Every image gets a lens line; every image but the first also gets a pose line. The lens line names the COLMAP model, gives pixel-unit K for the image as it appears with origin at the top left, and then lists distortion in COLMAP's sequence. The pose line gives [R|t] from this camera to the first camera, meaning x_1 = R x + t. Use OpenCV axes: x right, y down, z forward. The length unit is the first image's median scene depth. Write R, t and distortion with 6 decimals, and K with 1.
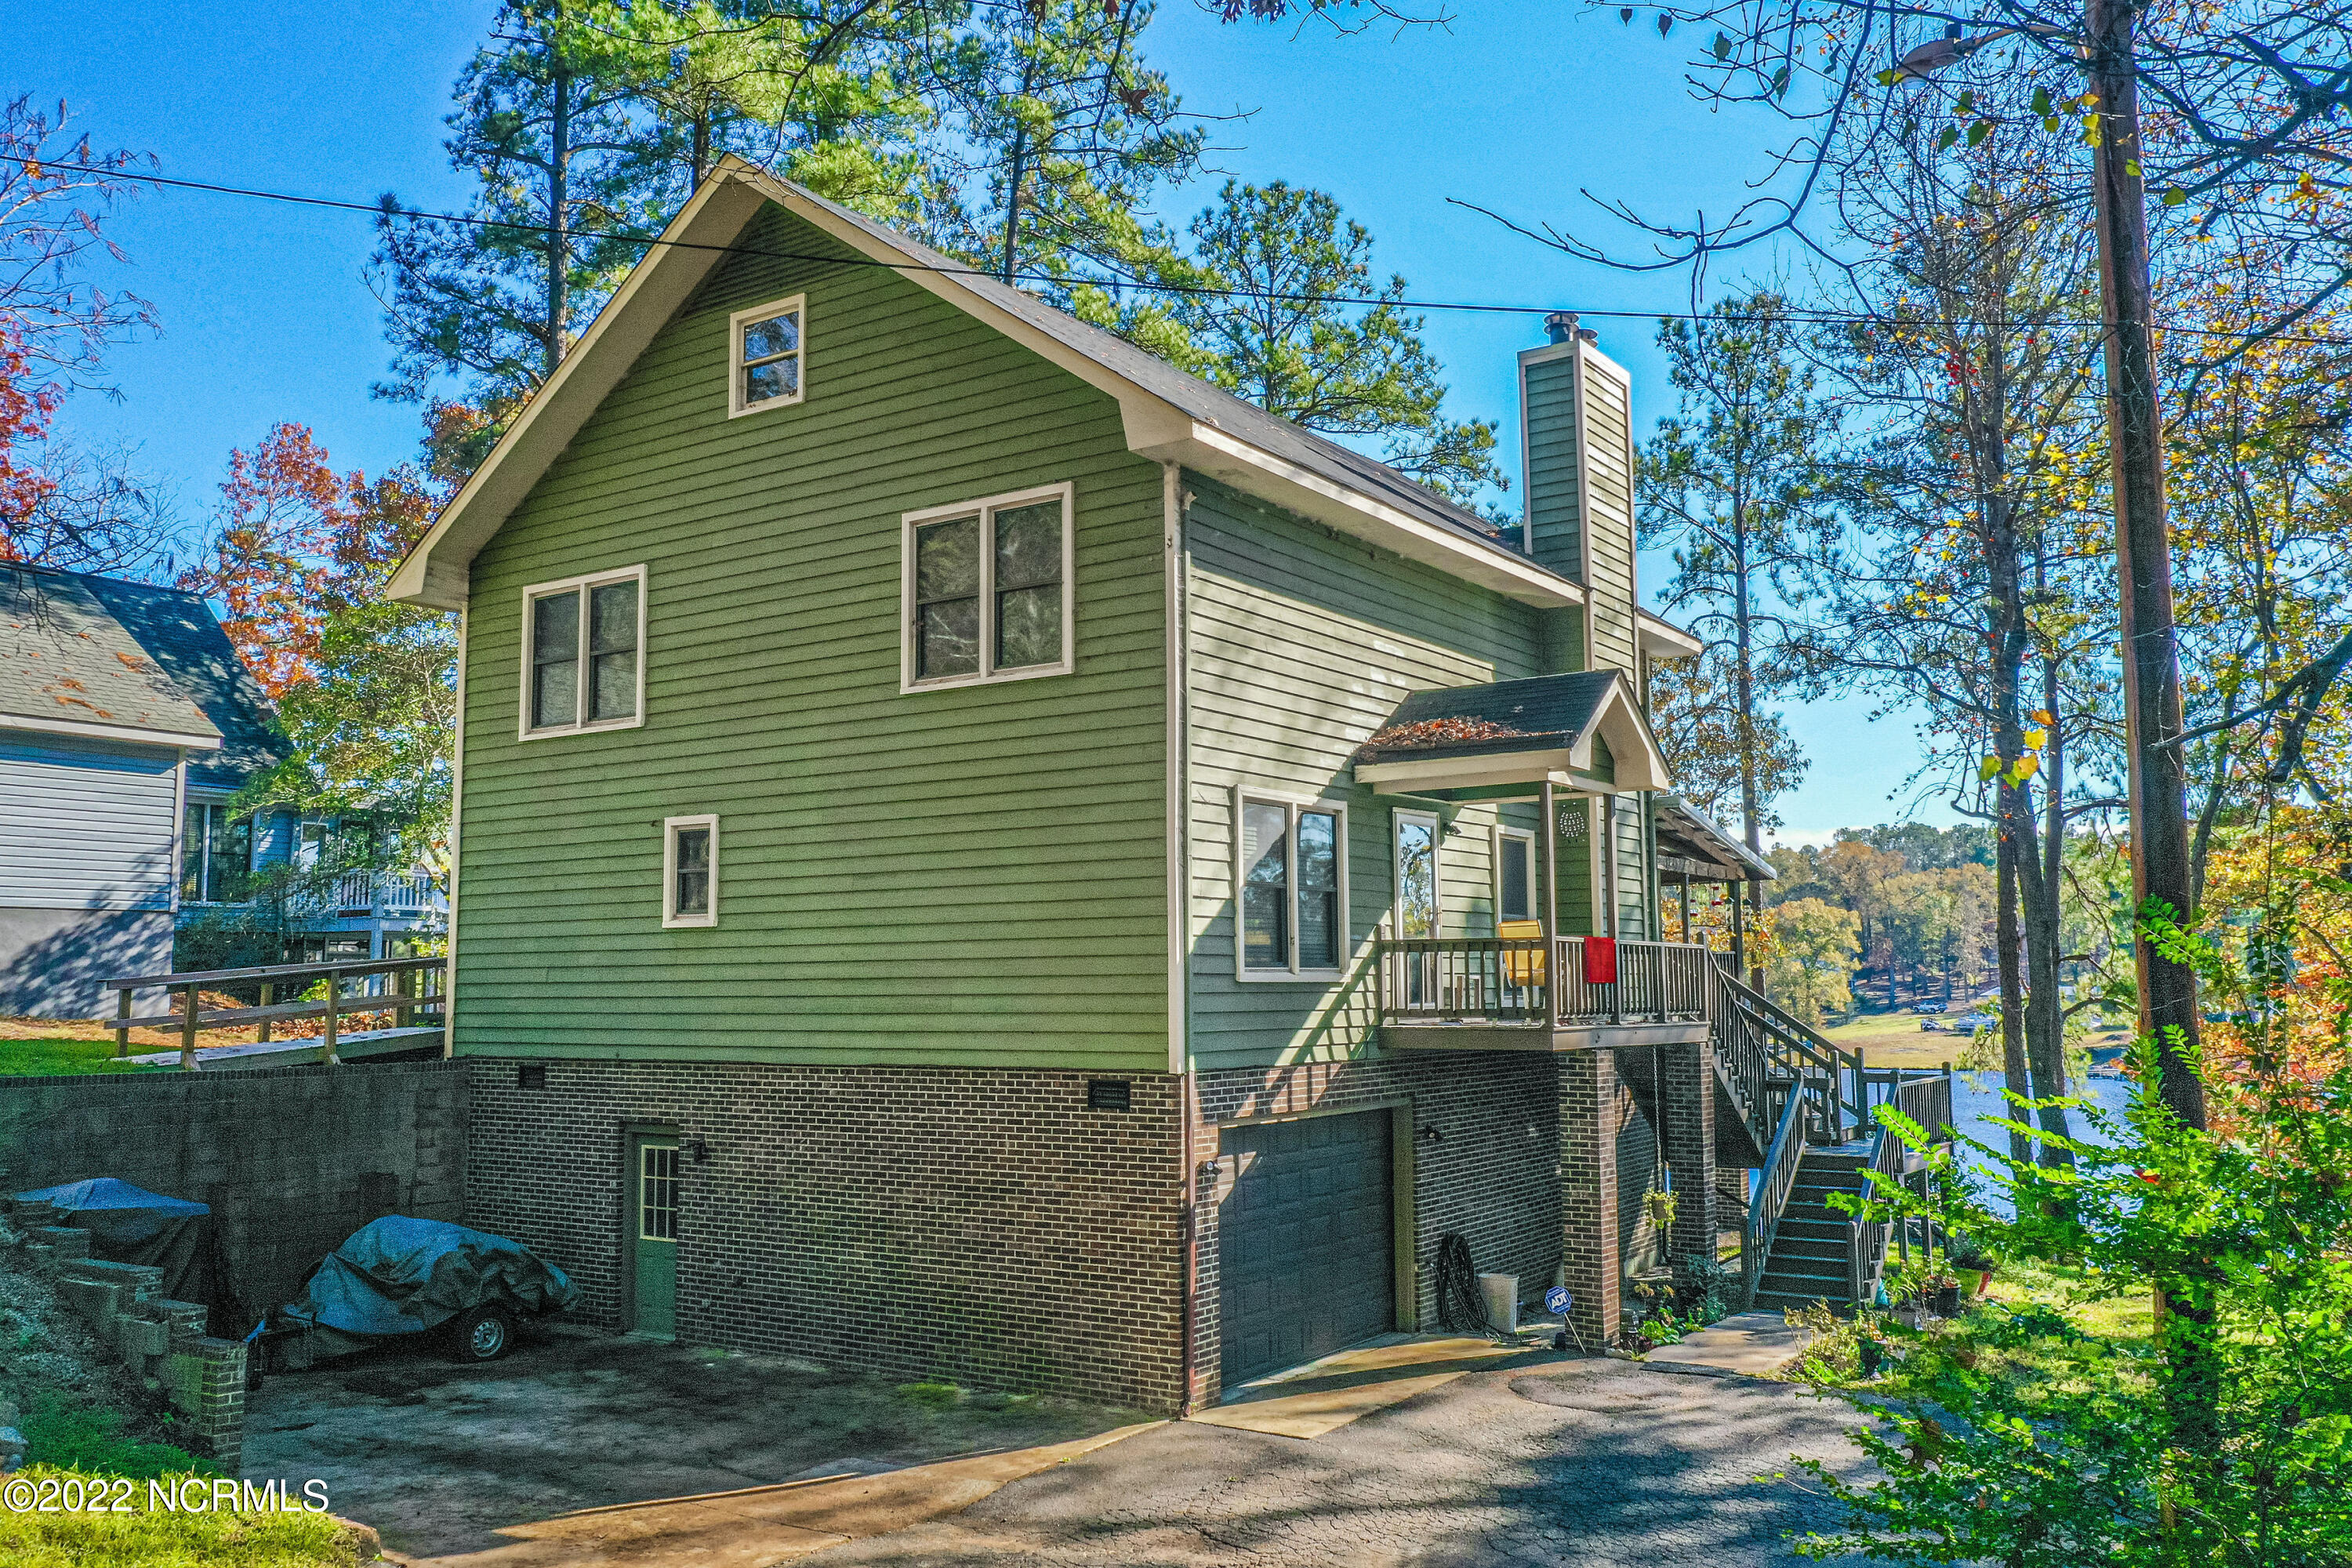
lens RADIAL K [[1896.0, 0, 1176.0], [0, 1896.0, 784.0], [0, 0, 1]] dist [0.006829, -0.001404]
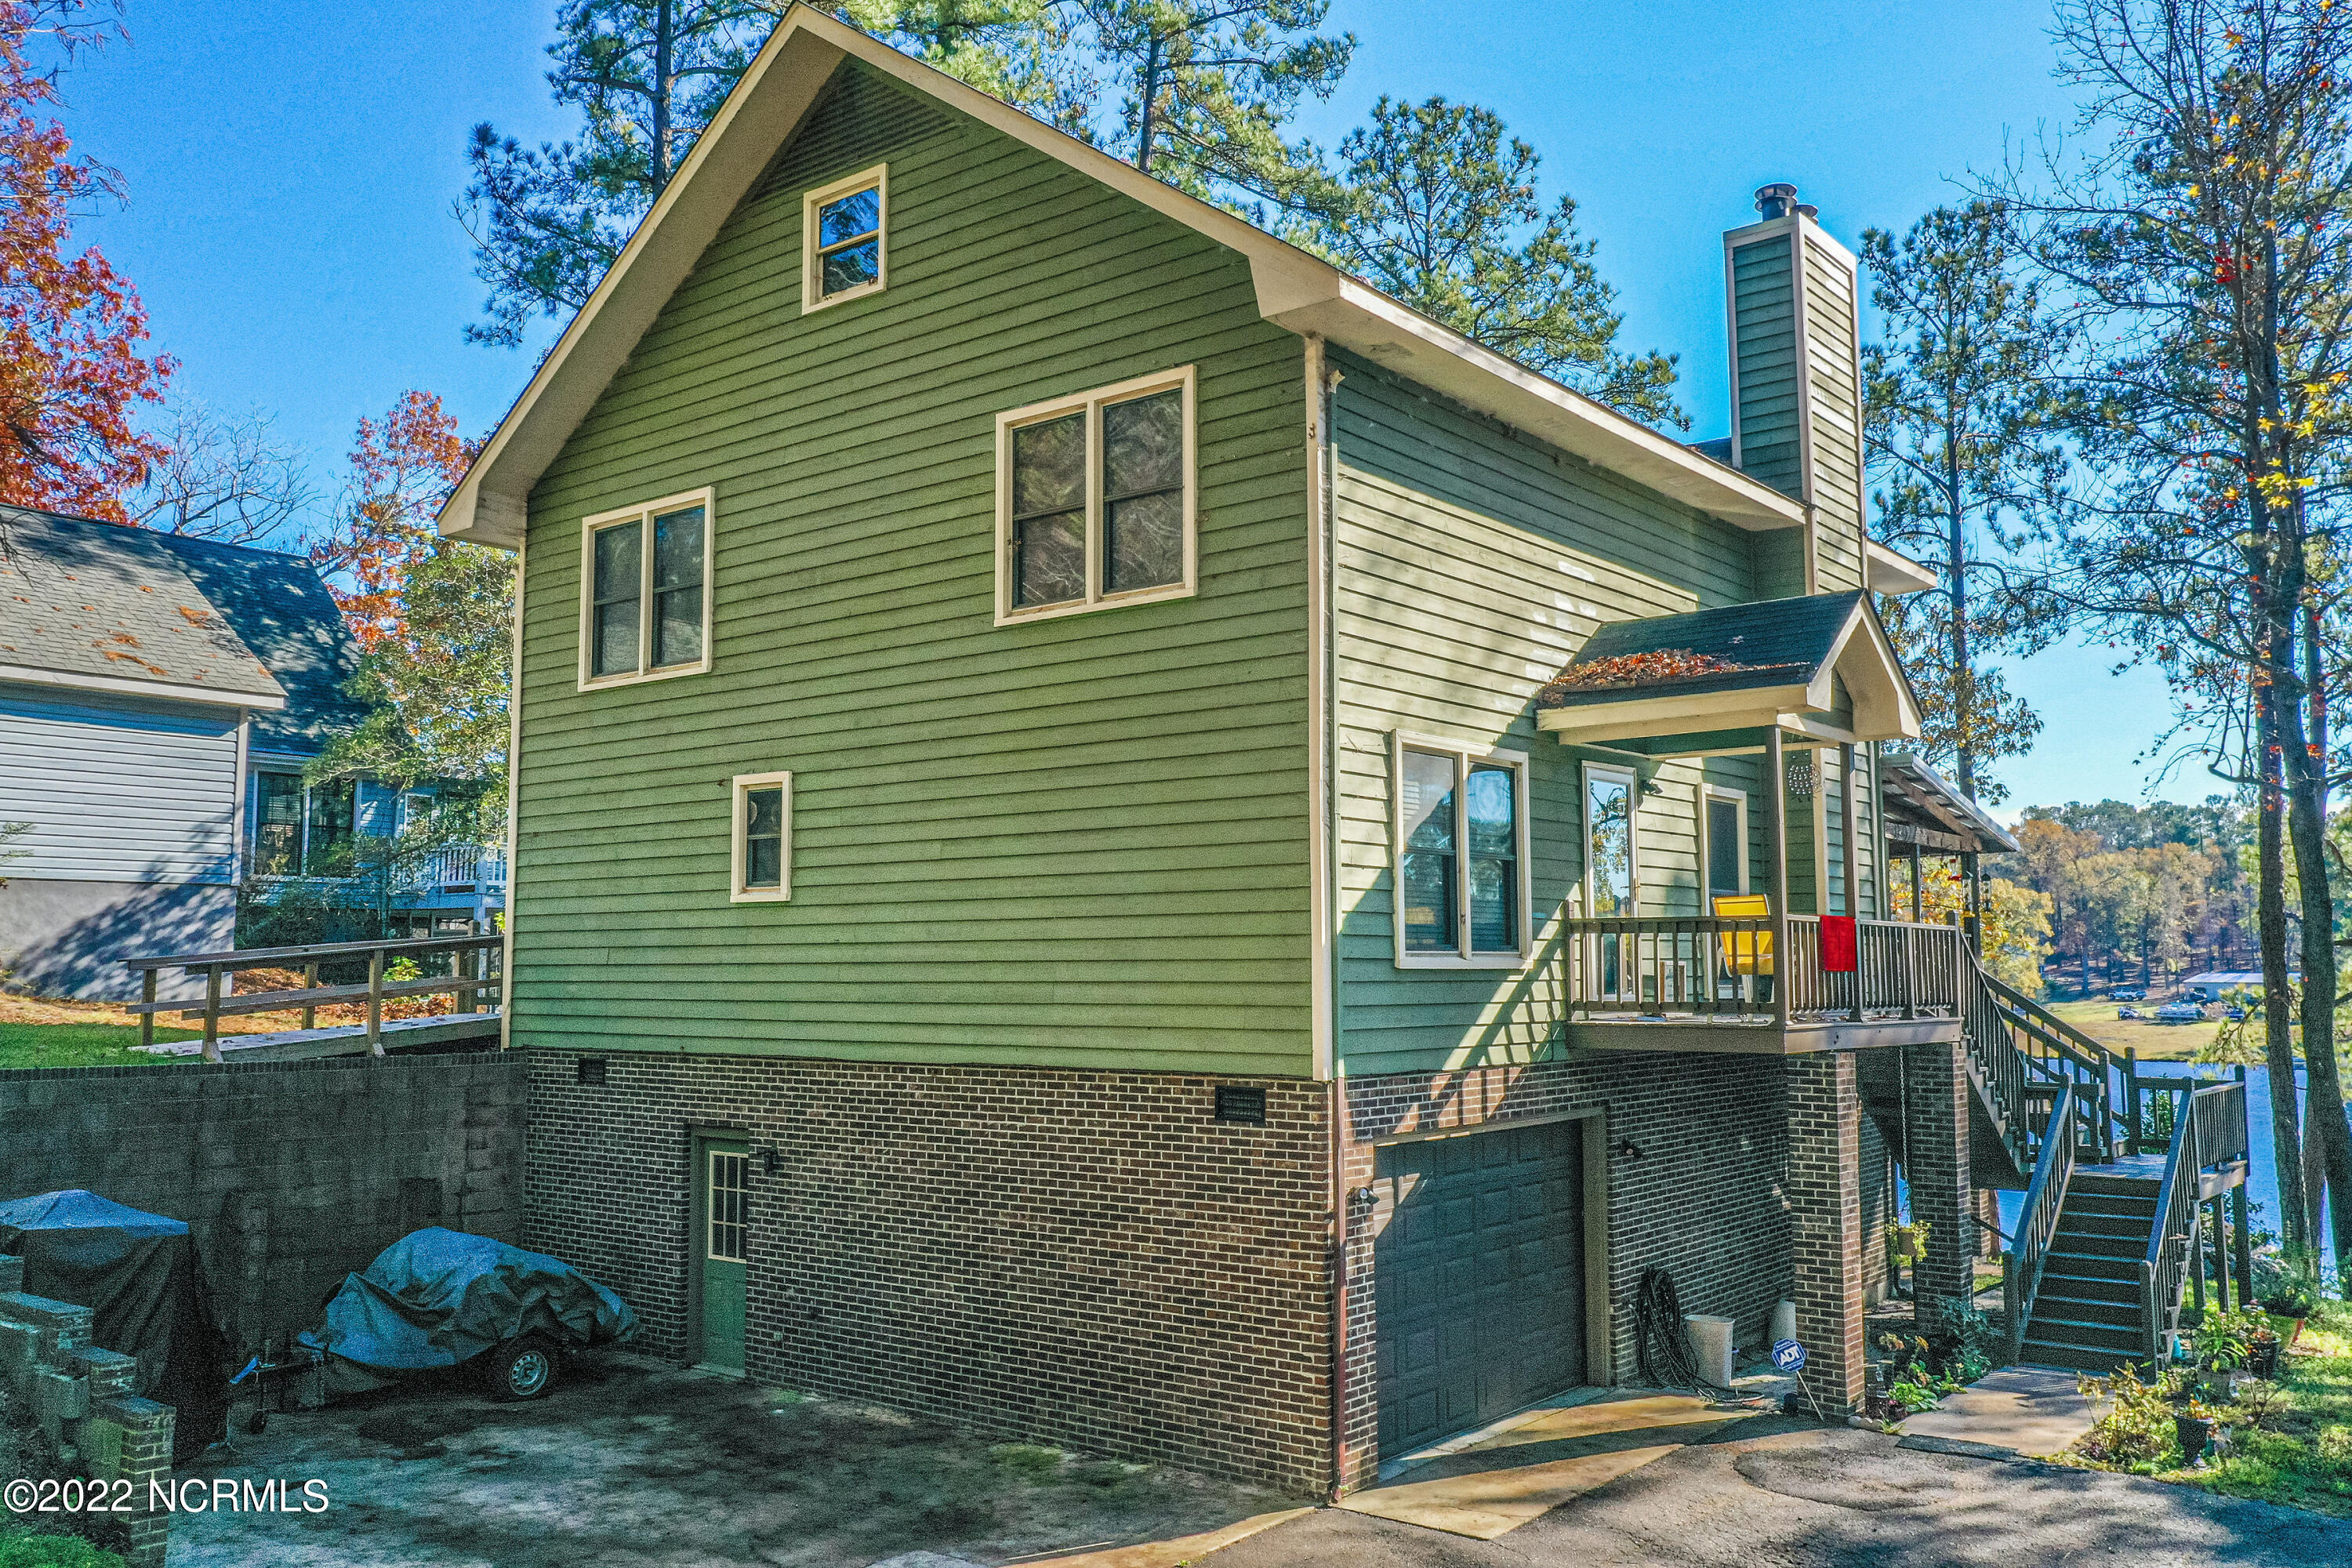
lens RADIAL K [[1904.1, 0, 1176.0], [0, 1904.1, 784.0], [0, 0, 1]] dist [0.007764, -0.005435]
pose [[0.996786, -0.003098, -0.080047, 0.002860], [0.003903, 0.999943, 0.009914, 0.013302], [0.080011, -0.010195, 0.996742, 0.142950]]
